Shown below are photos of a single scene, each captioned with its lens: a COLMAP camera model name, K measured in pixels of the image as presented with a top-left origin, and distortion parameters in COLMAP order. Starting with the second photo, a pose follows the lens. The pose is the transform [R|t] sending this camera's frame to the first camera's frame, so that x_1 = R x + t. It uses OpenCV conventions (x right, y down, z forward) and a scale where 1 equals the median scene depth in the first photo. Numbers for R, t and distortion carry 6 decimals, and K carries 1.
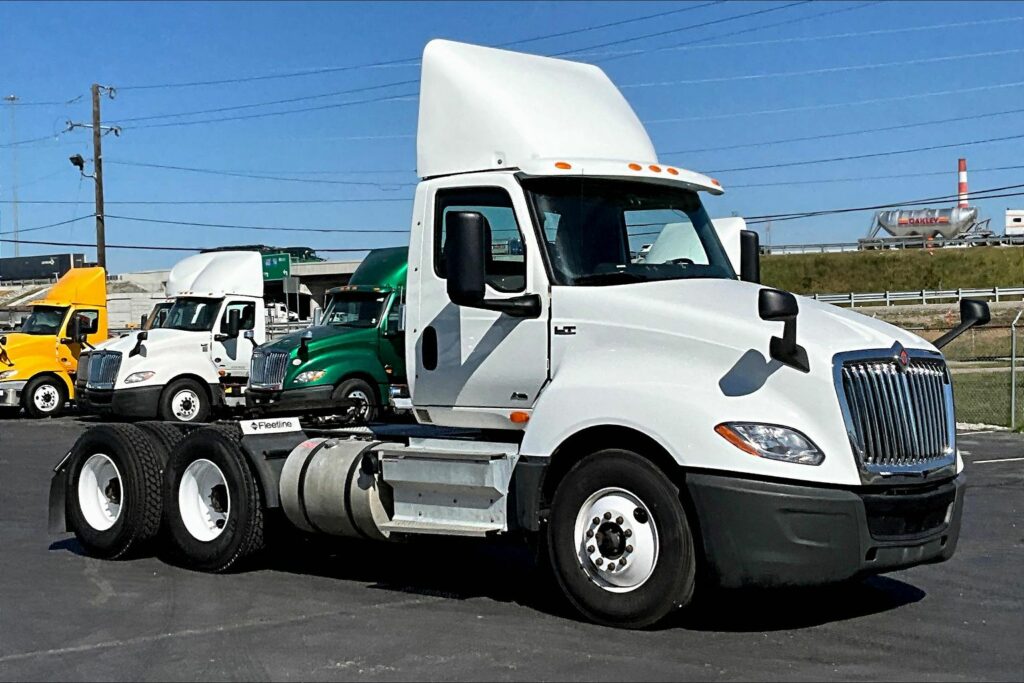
lens RADIAL K [[1482.8, 0, 512.0], [0, 1482.8, 341.5], [0, 0, 1]] dist [-0.008017, 0.010057]
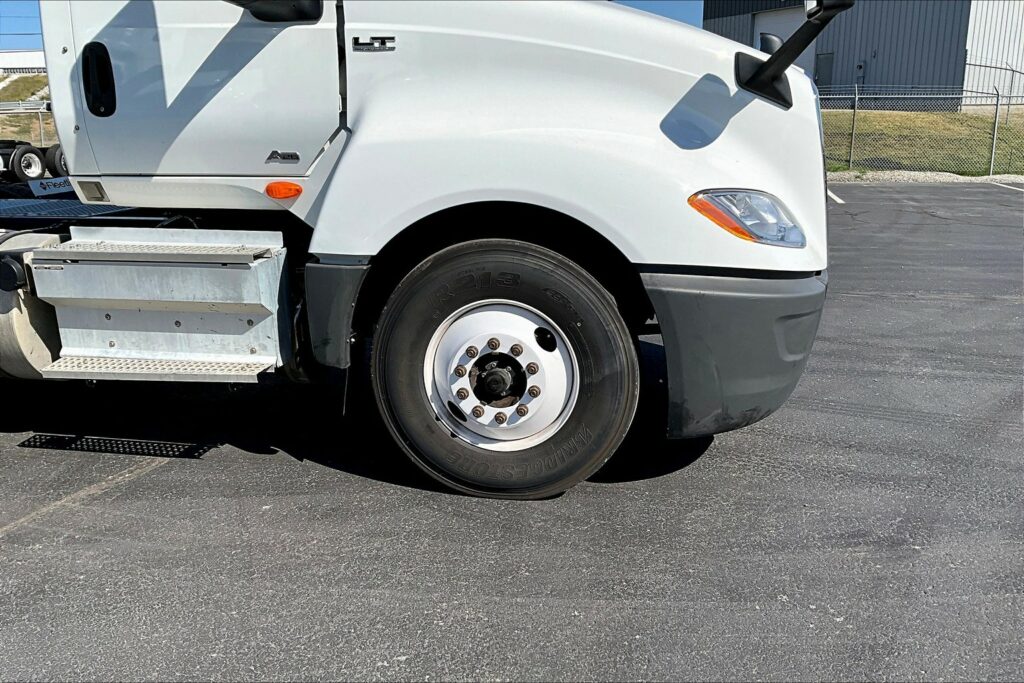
lens RADIAL K [[882.4, 0, 511.9], [0, 882.4, 356.7], [0, 0, 1]] dist [0.012337, -0.004282]
pose [[0.863975, -0.135258, 0.485028, -0.108776], [0.002619, 0.964441, 0.264286, 0.020604], [-0.503528, -0.227066, 0.833607, 0.638974]]
